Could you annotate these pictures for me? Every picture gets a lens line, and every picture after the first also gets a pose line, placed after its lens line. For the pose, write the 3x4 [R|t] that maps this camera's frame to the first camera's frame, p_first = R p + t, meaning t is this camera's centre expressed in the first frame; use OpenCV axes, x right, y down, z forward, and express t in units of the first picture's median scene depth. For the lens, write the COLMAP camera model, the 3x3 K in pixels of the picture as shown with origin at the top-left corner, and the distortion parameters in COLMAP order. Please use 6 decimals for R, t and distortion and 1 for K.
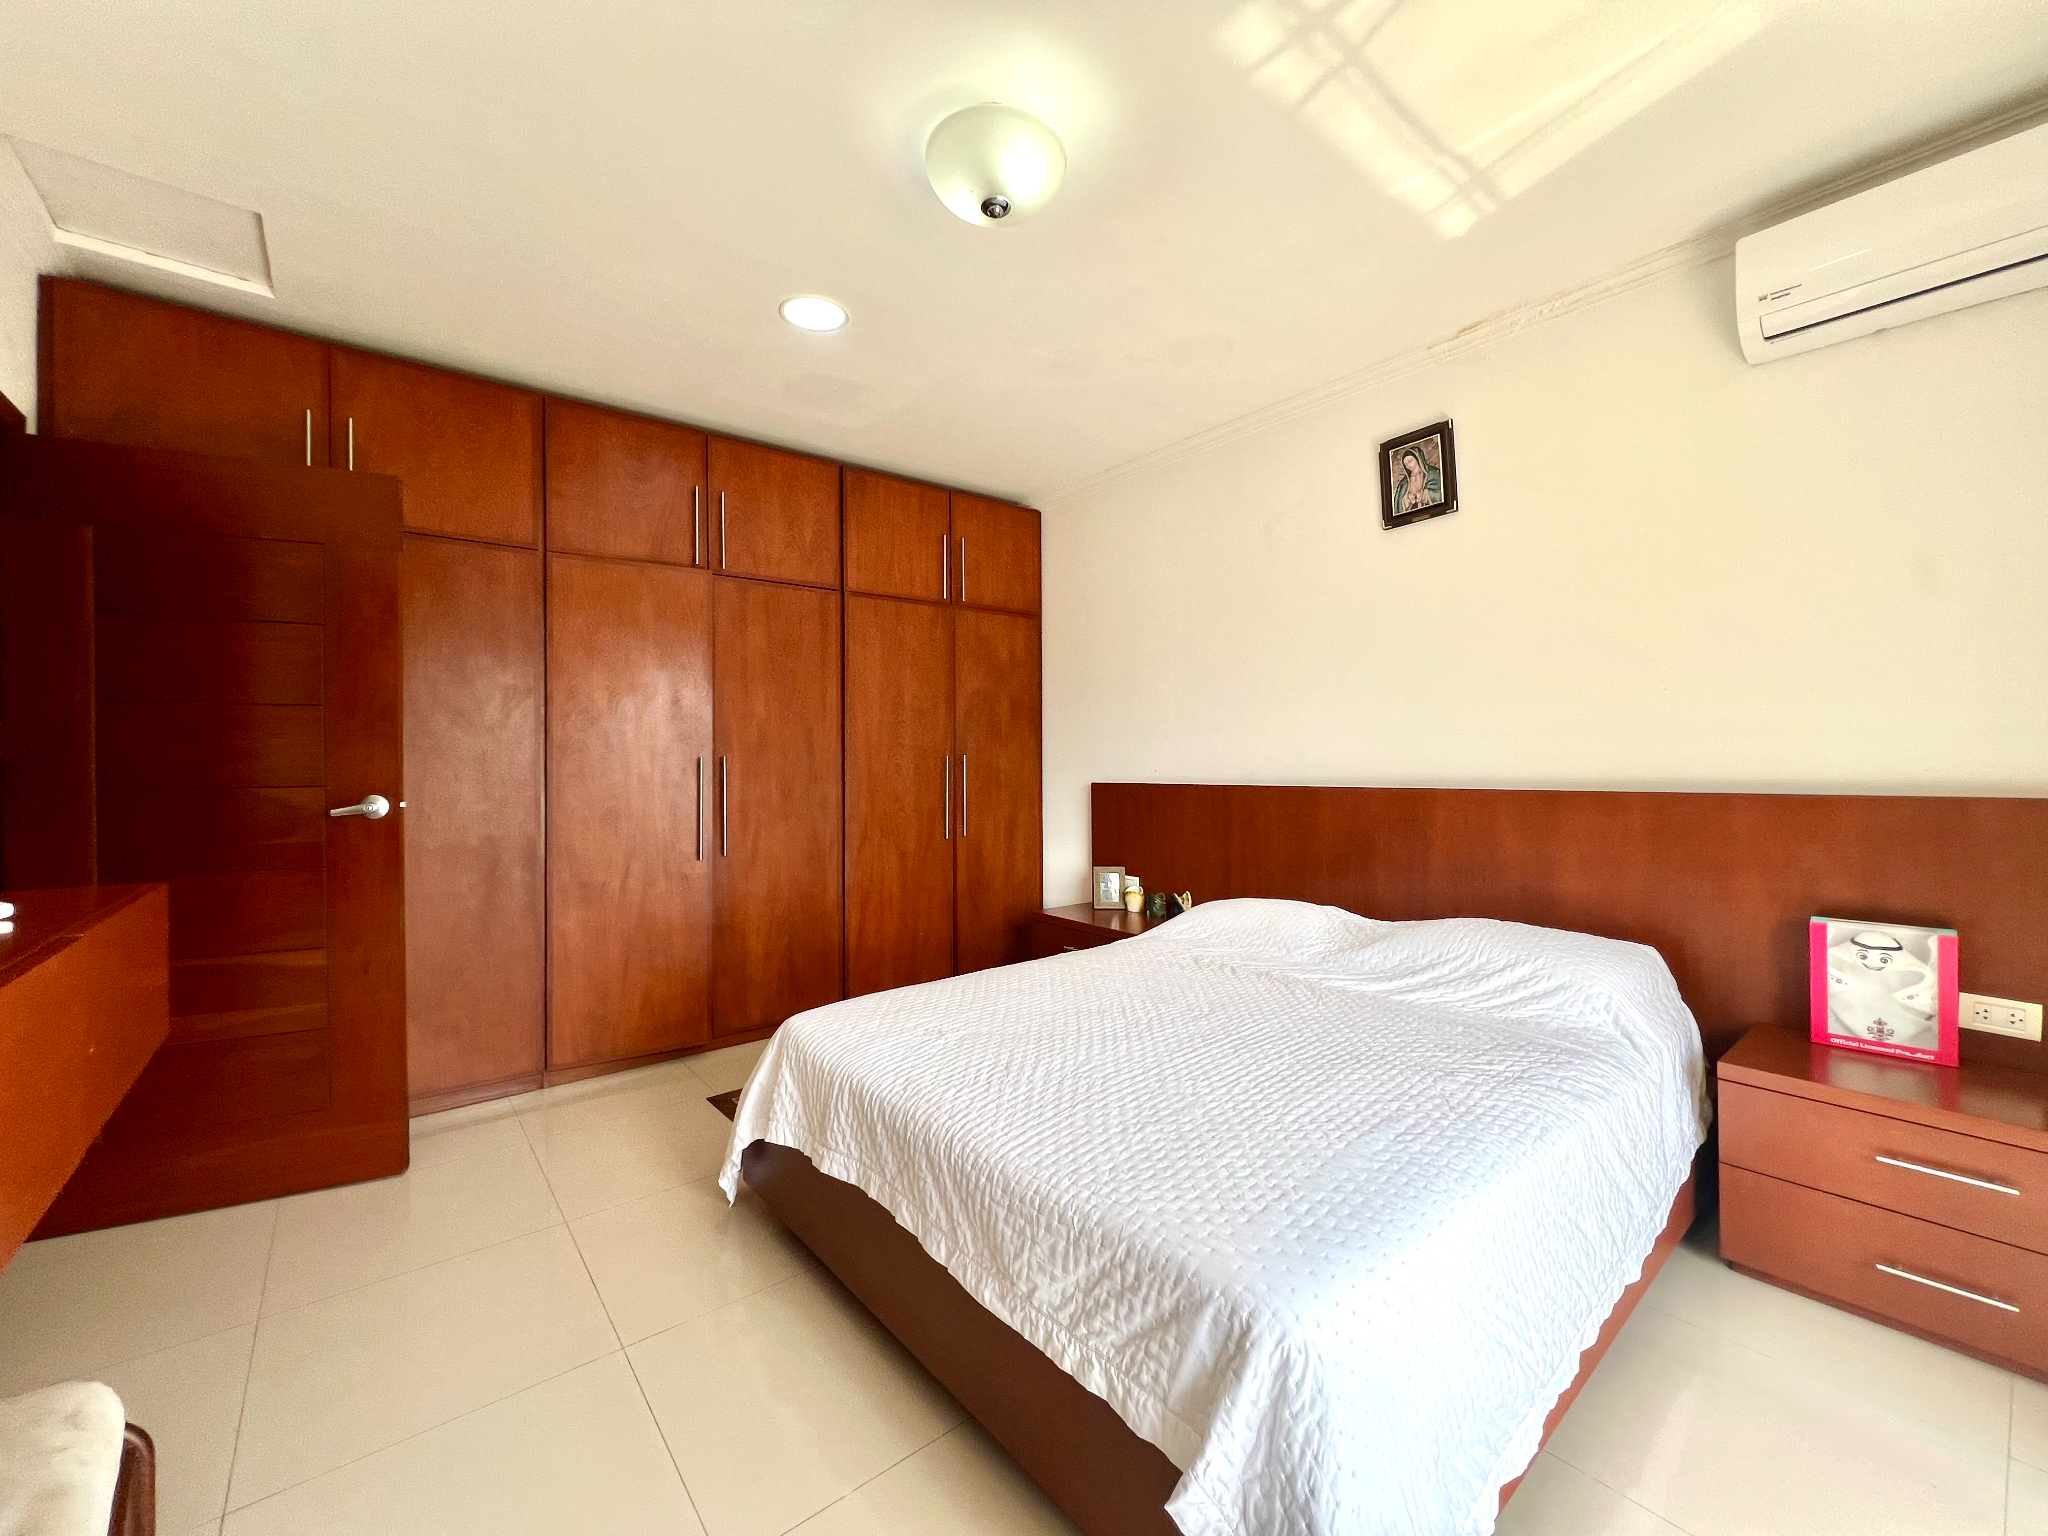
lens RADIAL K [[821.9, 0, 1012.3], [0, 821.9, 758.7], [0, 0, 1]] dist [-0.000548, 0.000383]
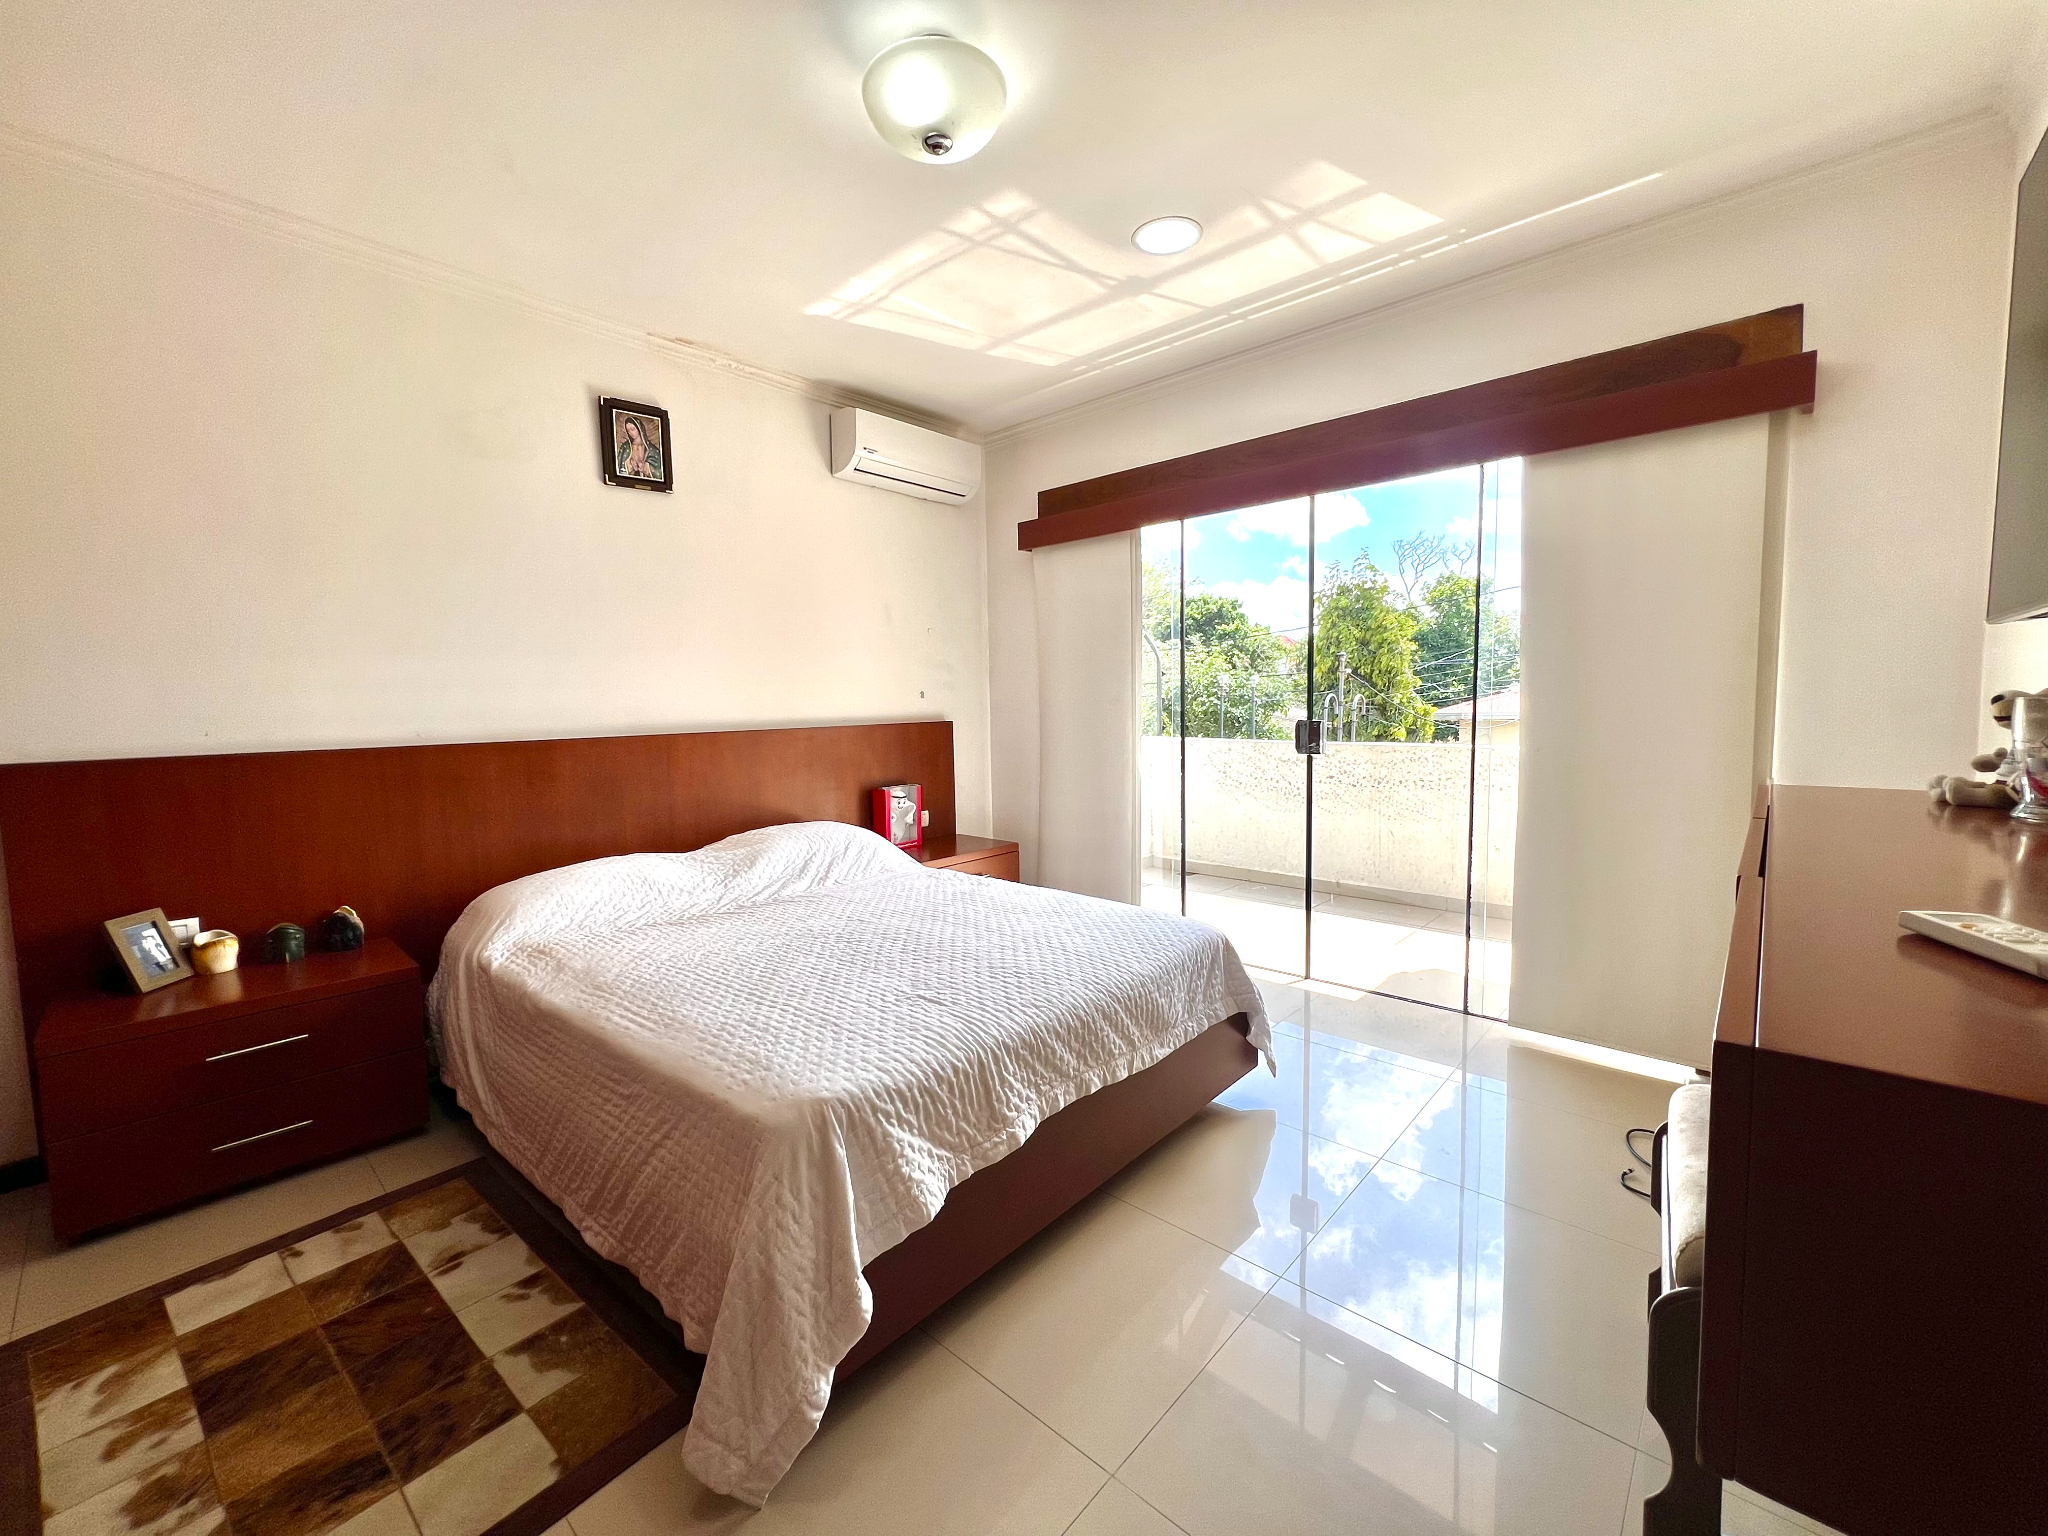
lens RADIAL K [[821.9, 0, 1012.3], [0, 821.9, 758.7], [0, 0, 1]] dist [-0.000548, 0.000383]
pose [[-0.143963, -0.059568, 0.987789, -0.974498], [0.014337, 0.997956, 0.062271, 0.008892], [-0.989479, 0.023126, -0.142814, 0.983926]]
